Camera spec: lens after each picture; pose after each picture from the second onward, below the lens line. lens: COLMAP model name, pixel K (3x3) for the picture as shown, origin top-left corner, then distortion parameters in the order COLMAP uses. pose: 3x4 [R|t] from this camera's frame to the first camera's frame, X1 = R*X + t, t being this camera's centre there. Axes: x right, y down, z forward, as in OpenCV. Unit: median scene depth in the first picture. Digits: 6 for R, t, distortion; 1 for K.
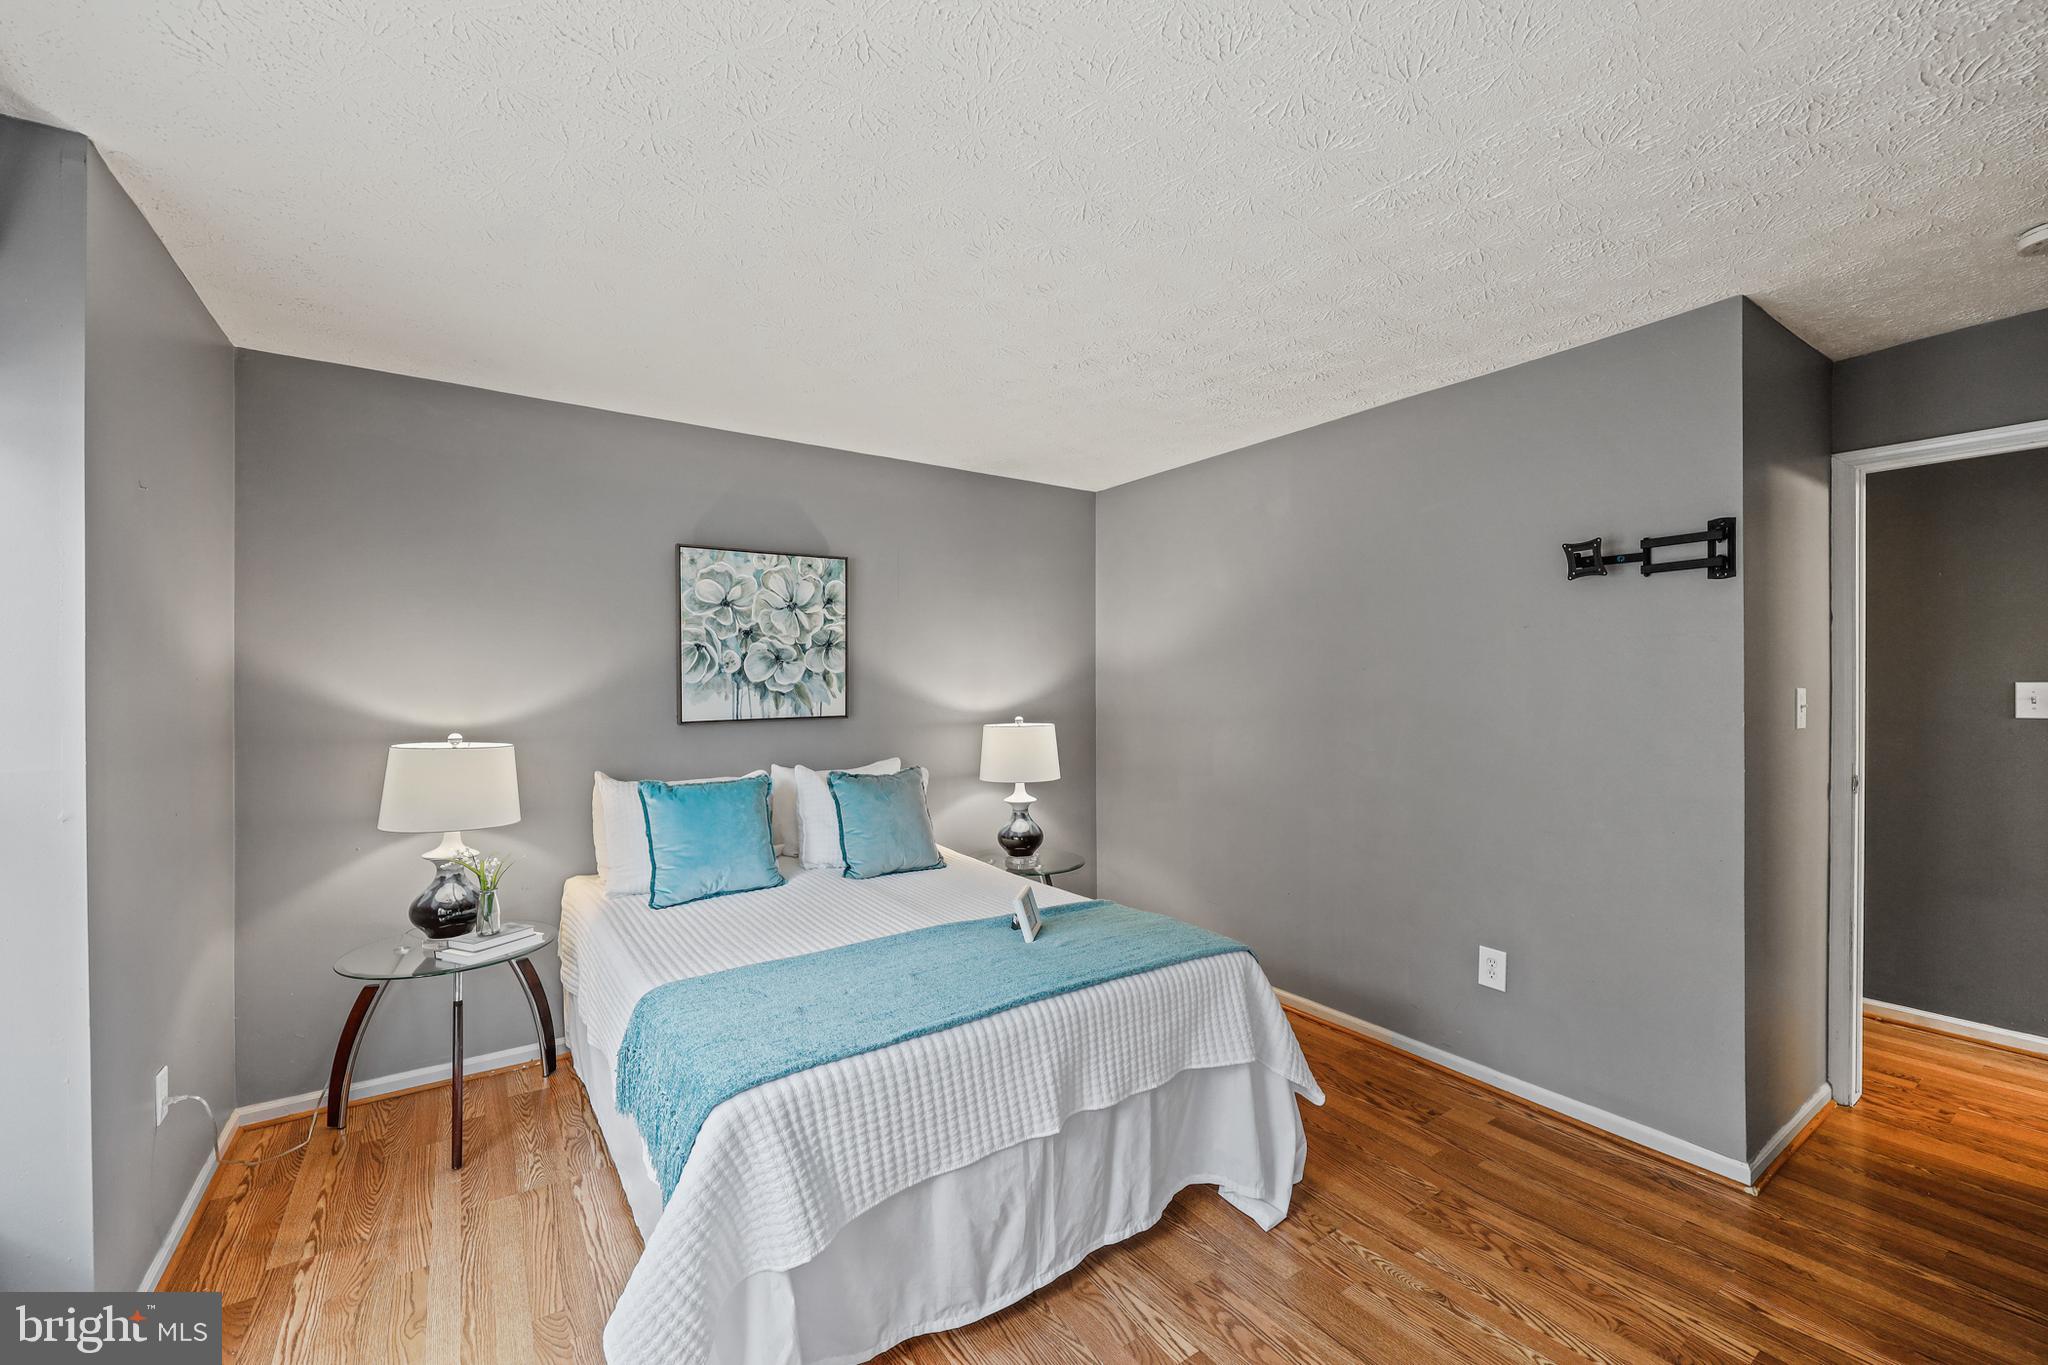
lens RADIAL K [[827.6, 0, 1027.2], [0, 827.6, 682.8], [0, 0, 1]] dist [0.000887, 0.000308]
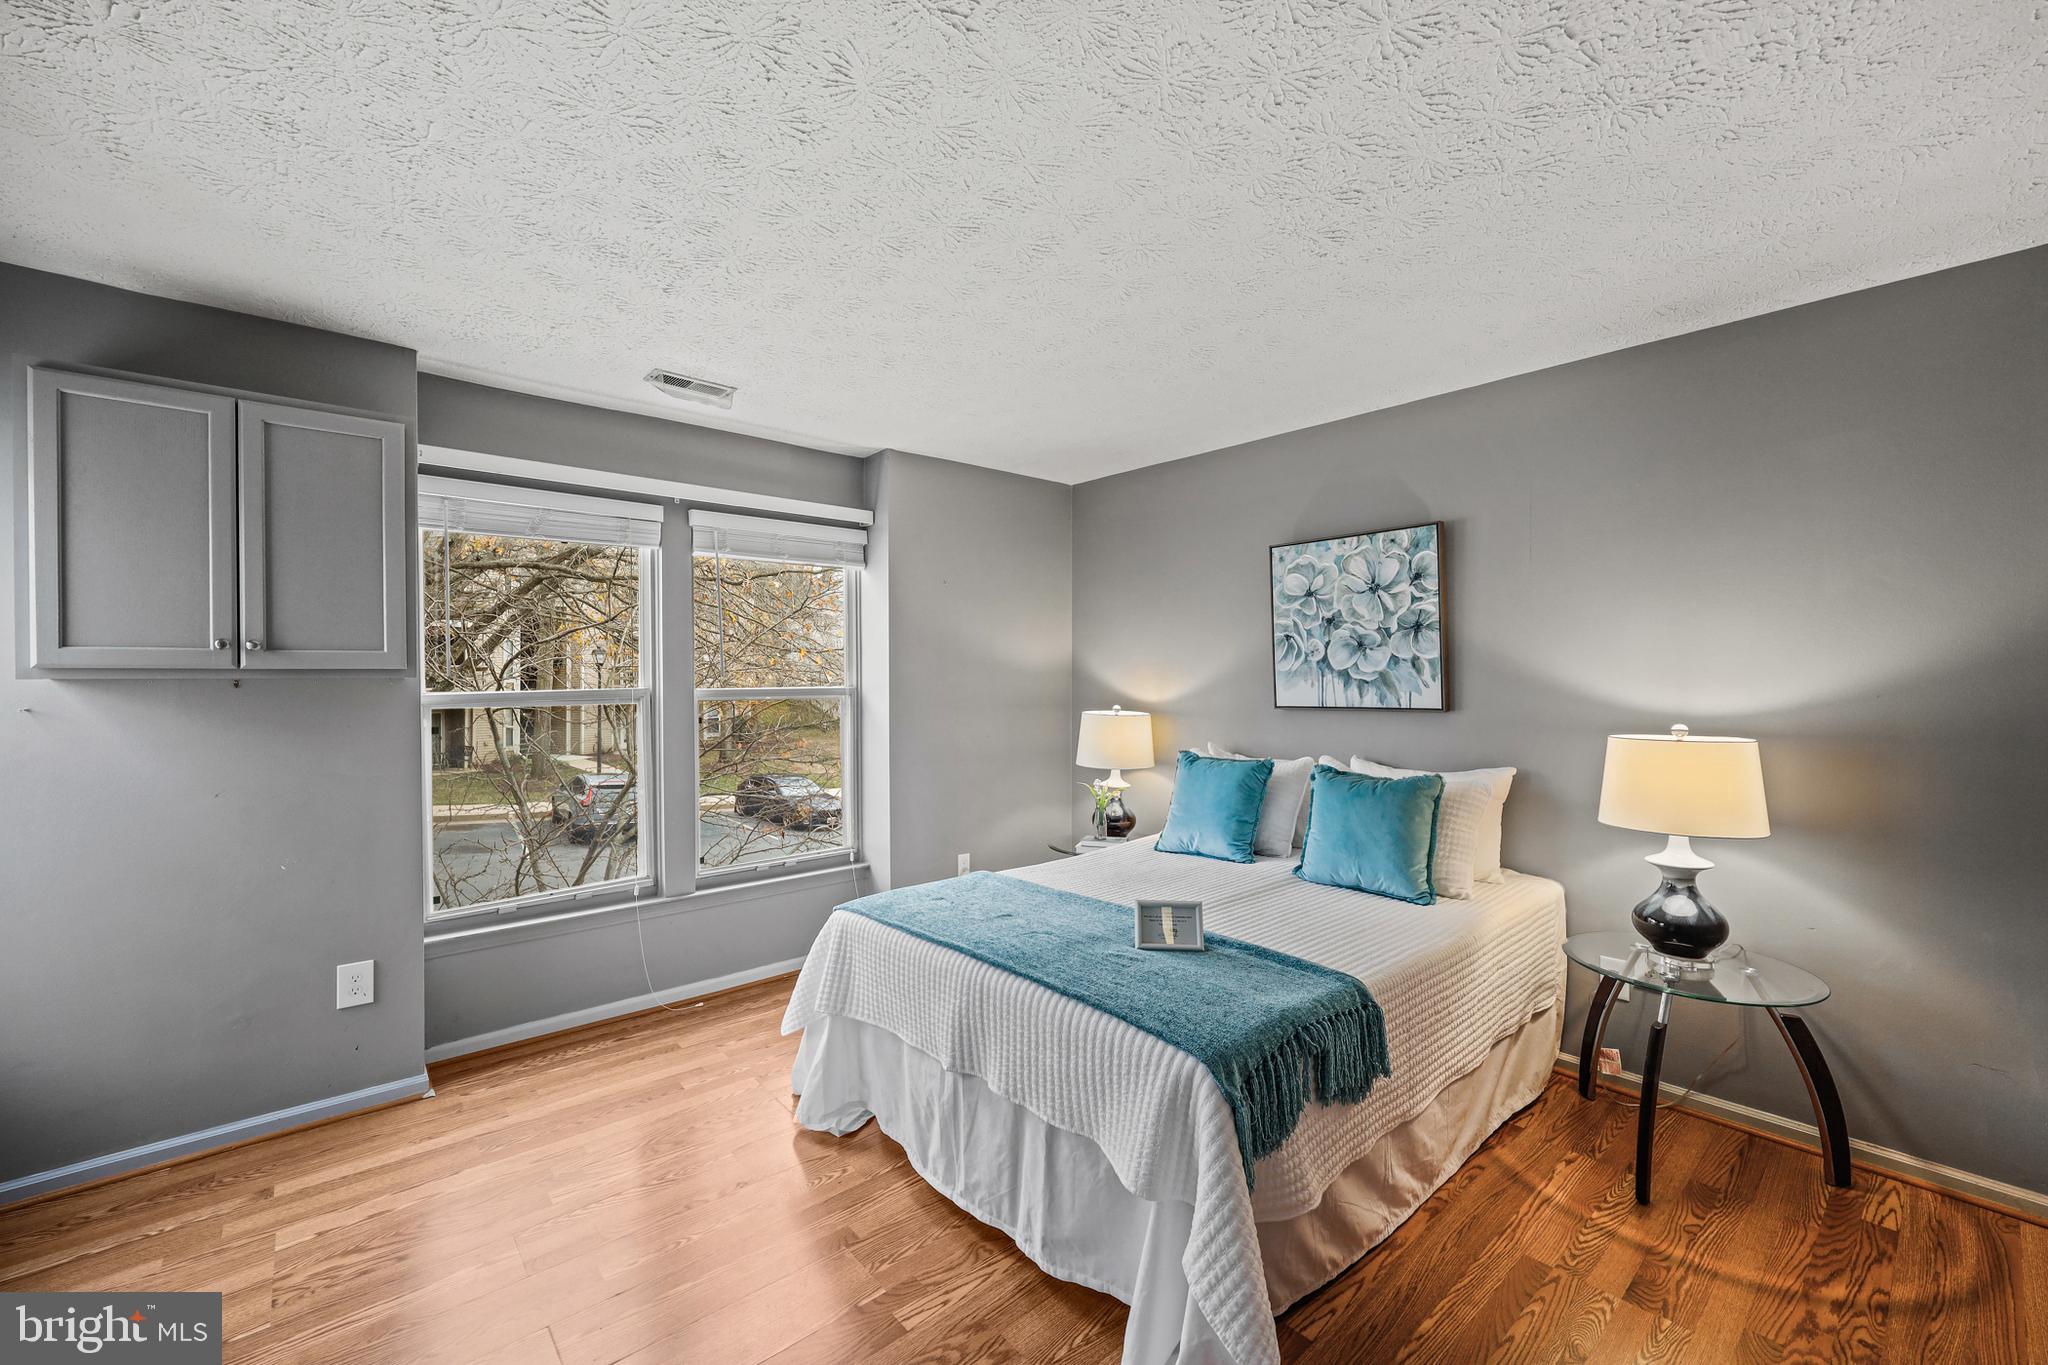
lens RADIAL K [[827.6, 0, 1024.7], [0, 827.6, 680.6], [0, 0, 1]] dist [0.000887, 0.000308]
pose [[0.119191, 0.007948, -0.992840, 0.604114], [0.003469, 0.999959, 0.008421, 0.002443], [0.992865, -0.004448, 0.119158, 0.507210]]
